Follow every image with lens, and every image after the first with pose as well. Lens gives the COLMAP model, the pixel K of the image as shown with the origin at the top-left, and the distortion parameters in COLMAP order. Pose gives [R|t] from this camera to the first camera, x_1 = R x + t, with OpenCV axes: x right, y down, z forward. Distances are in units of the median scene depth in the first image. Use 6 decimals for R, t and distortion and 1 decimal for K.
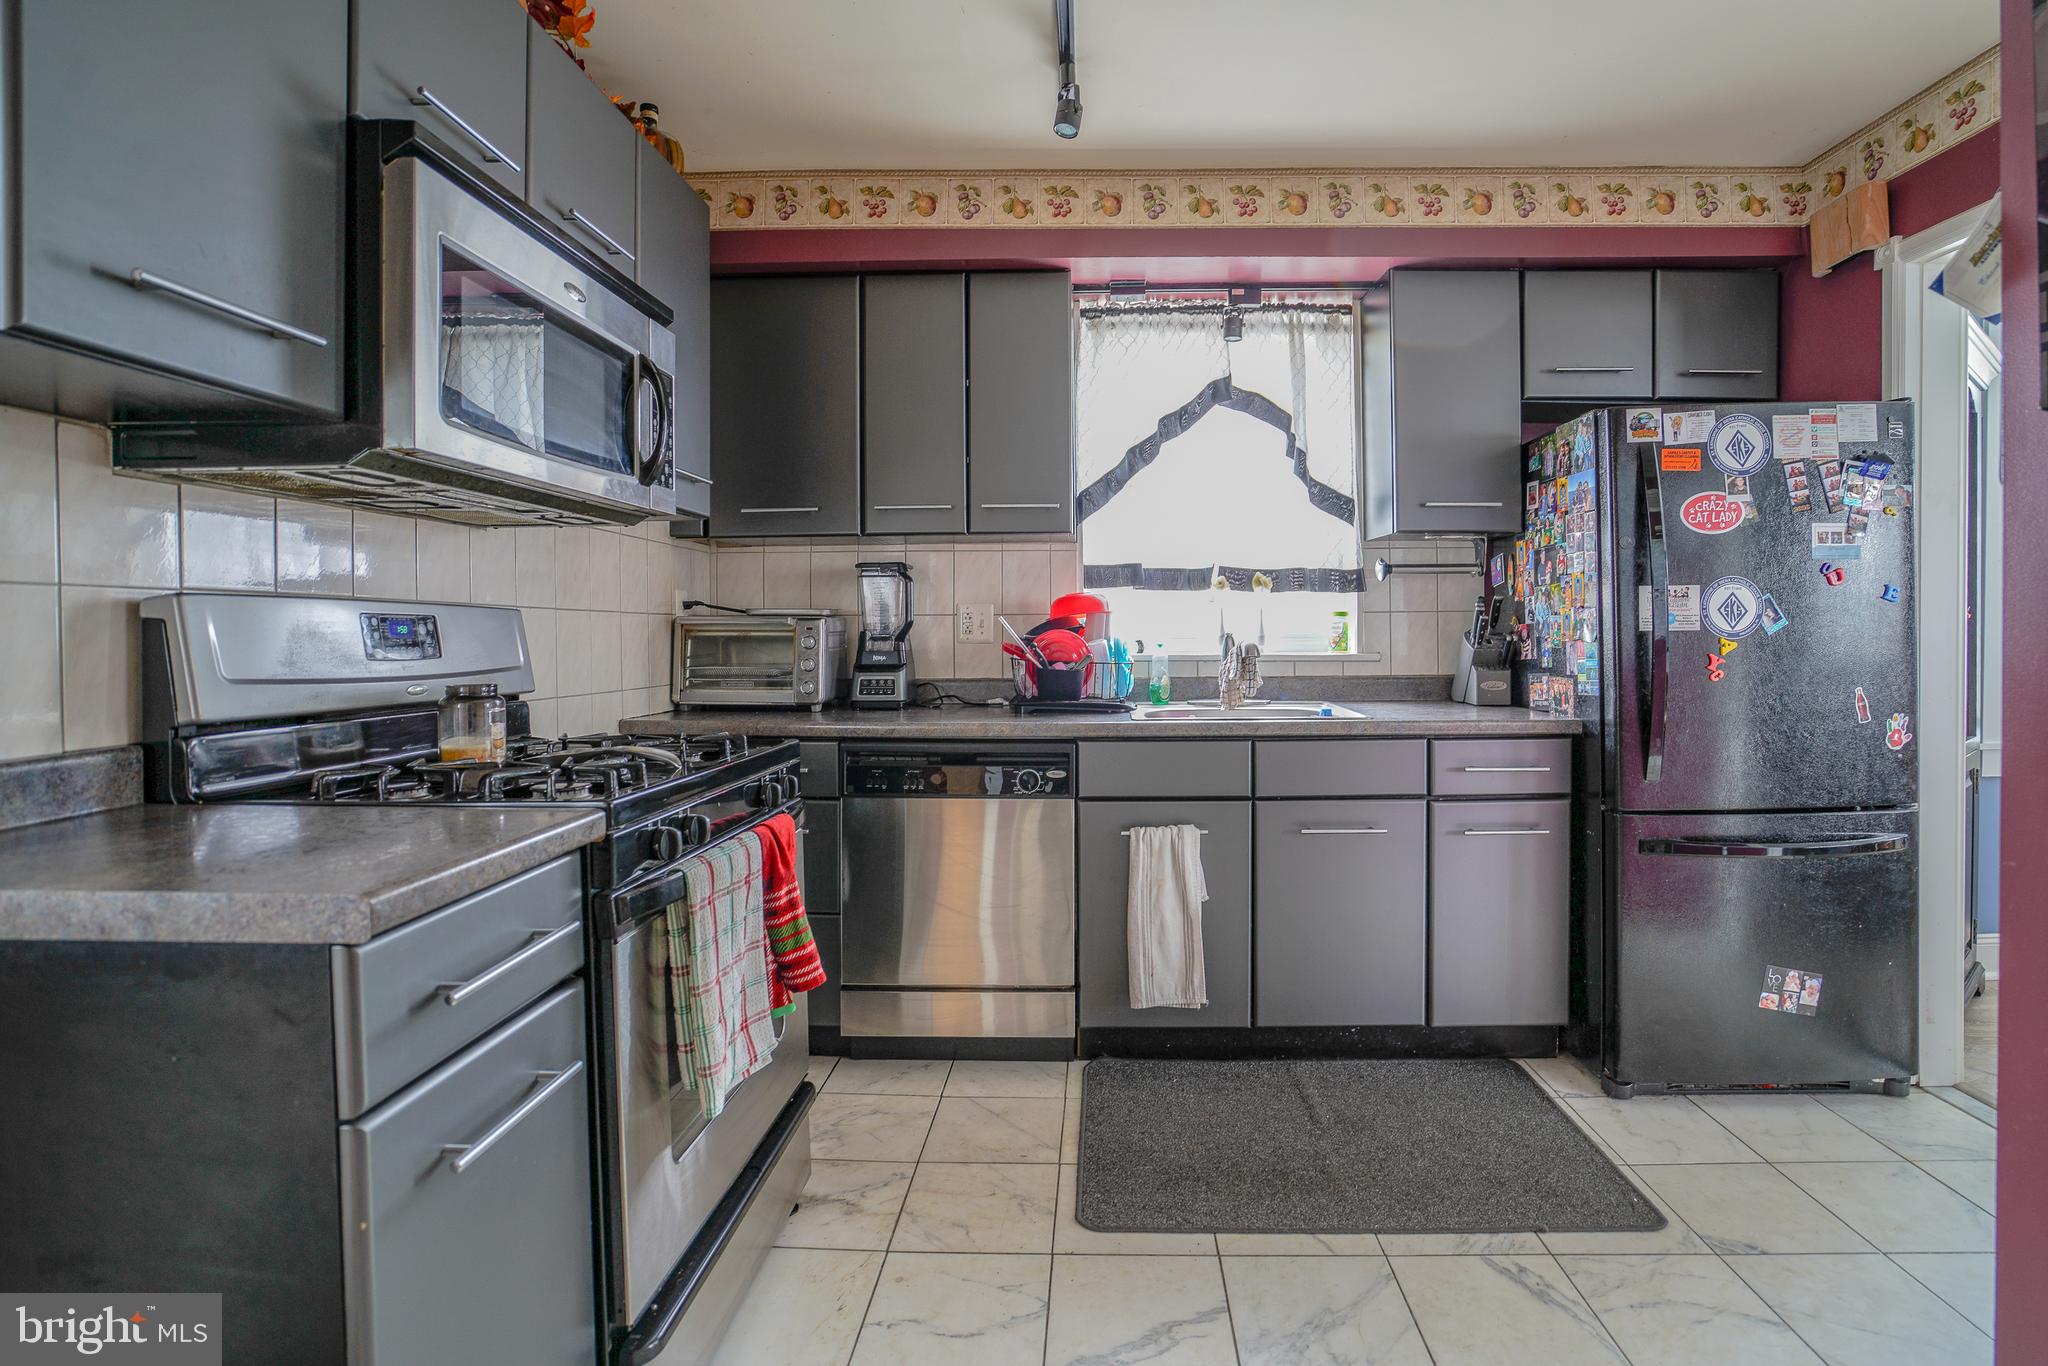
lens RADIAL K [[1097.6, 0, 1022.7], [0, 1097.6, 632.4], [0, 0, 1]] dist [-0.036447, 0.000745]
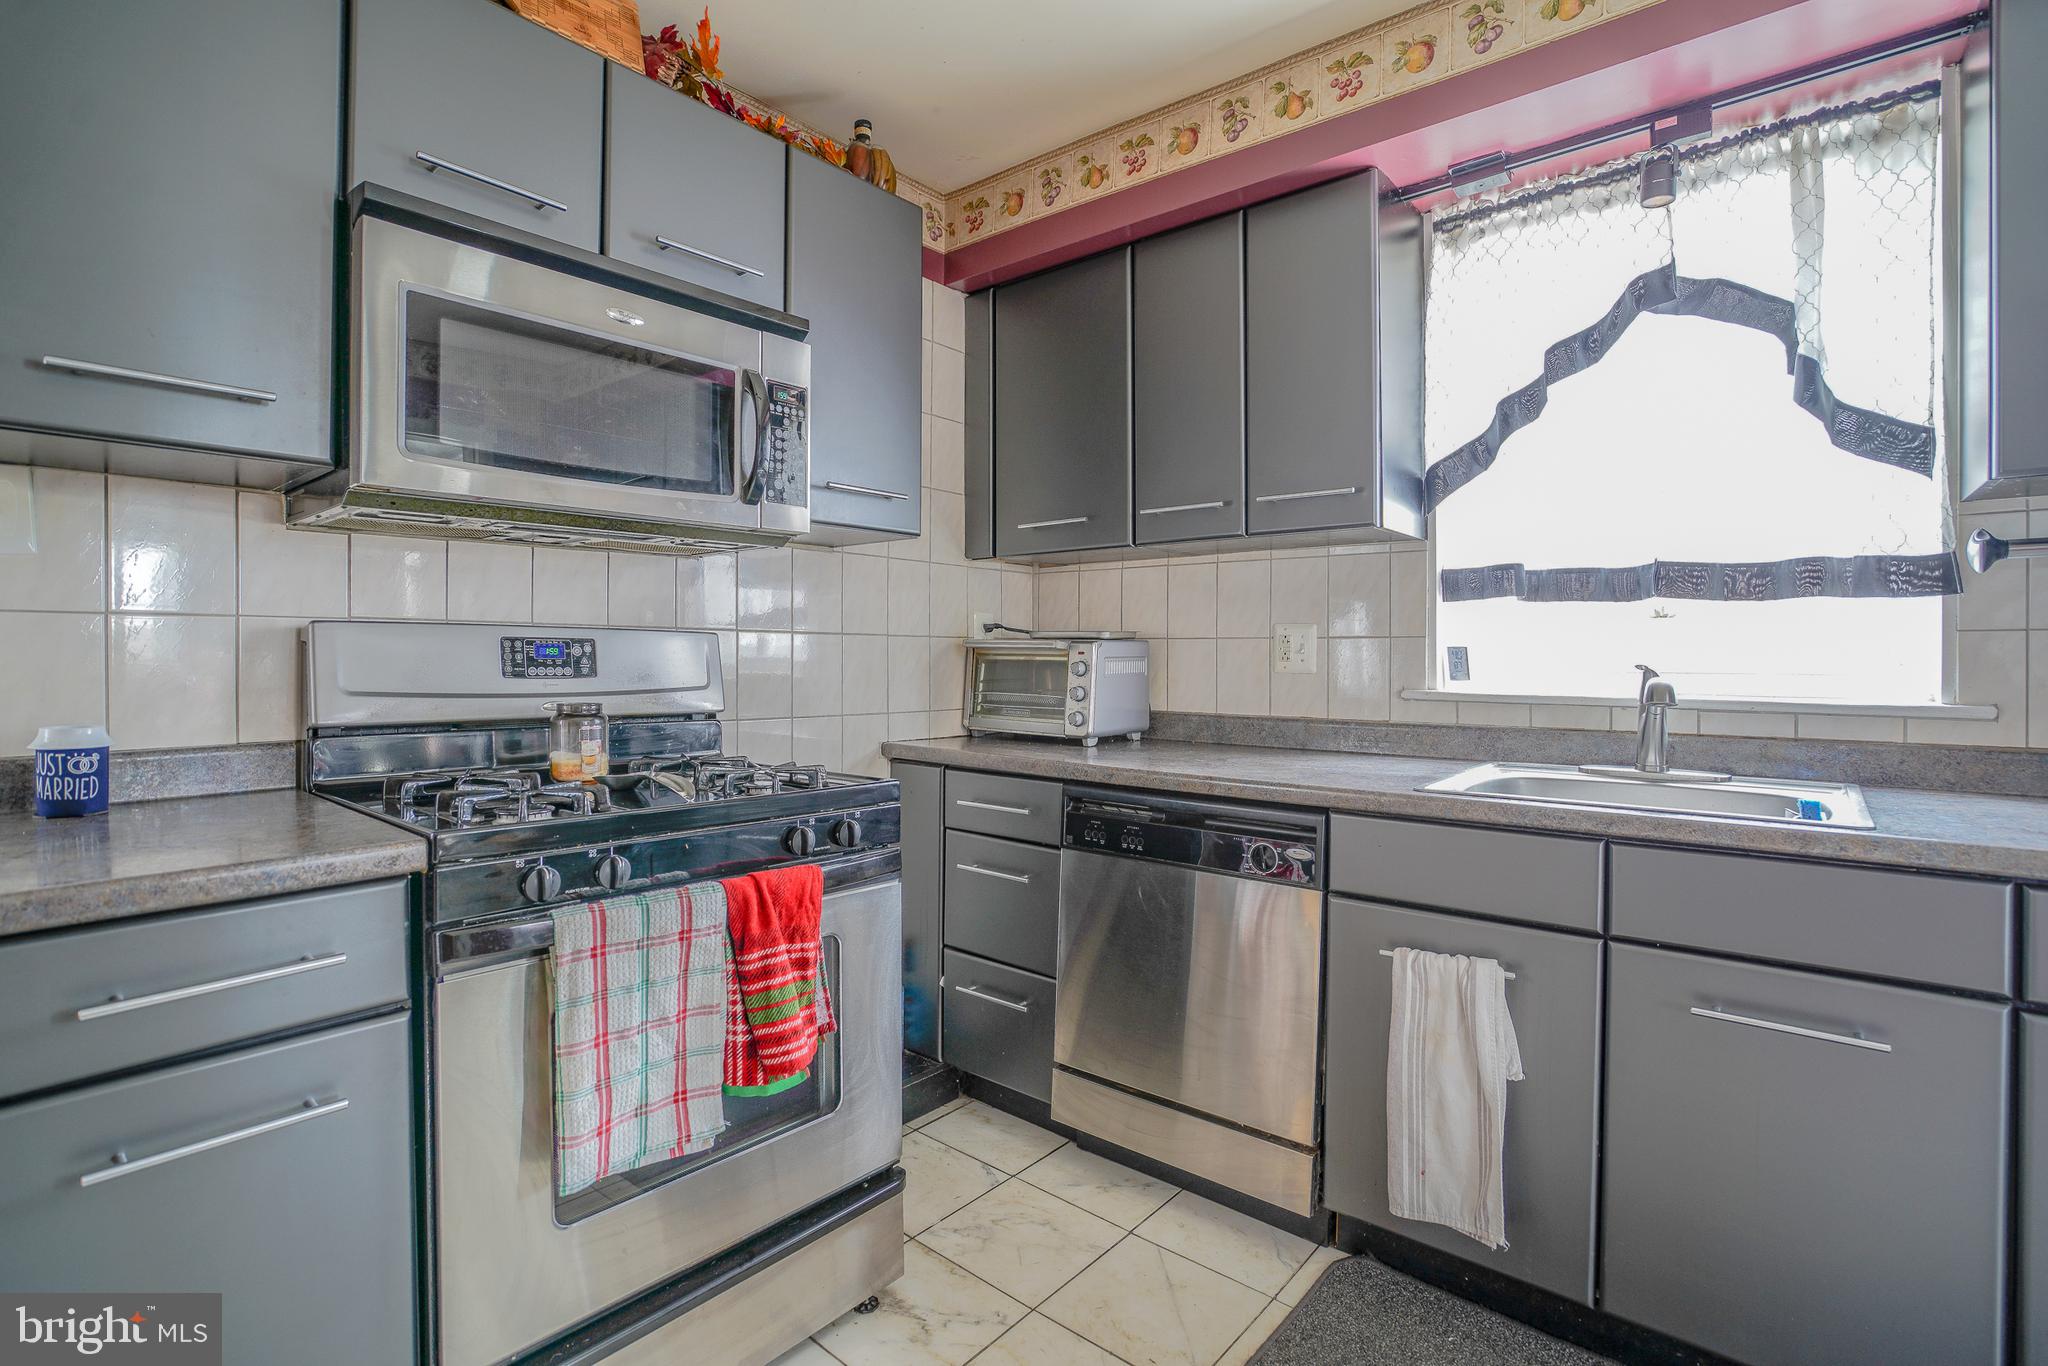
lens RADIAL K [[978.4, 0, 1029.5], [0, 978.4, 660.9], [0, 0, 1]] dist [-0.052652, 0.027033]
pose [[0.765159, 0.011998, -0.643729, 0.291363], [-0.008919, 0.999928, 0.008036, -0.003392], [0.643779, -0.000408, 0.765211, 0.363738]]
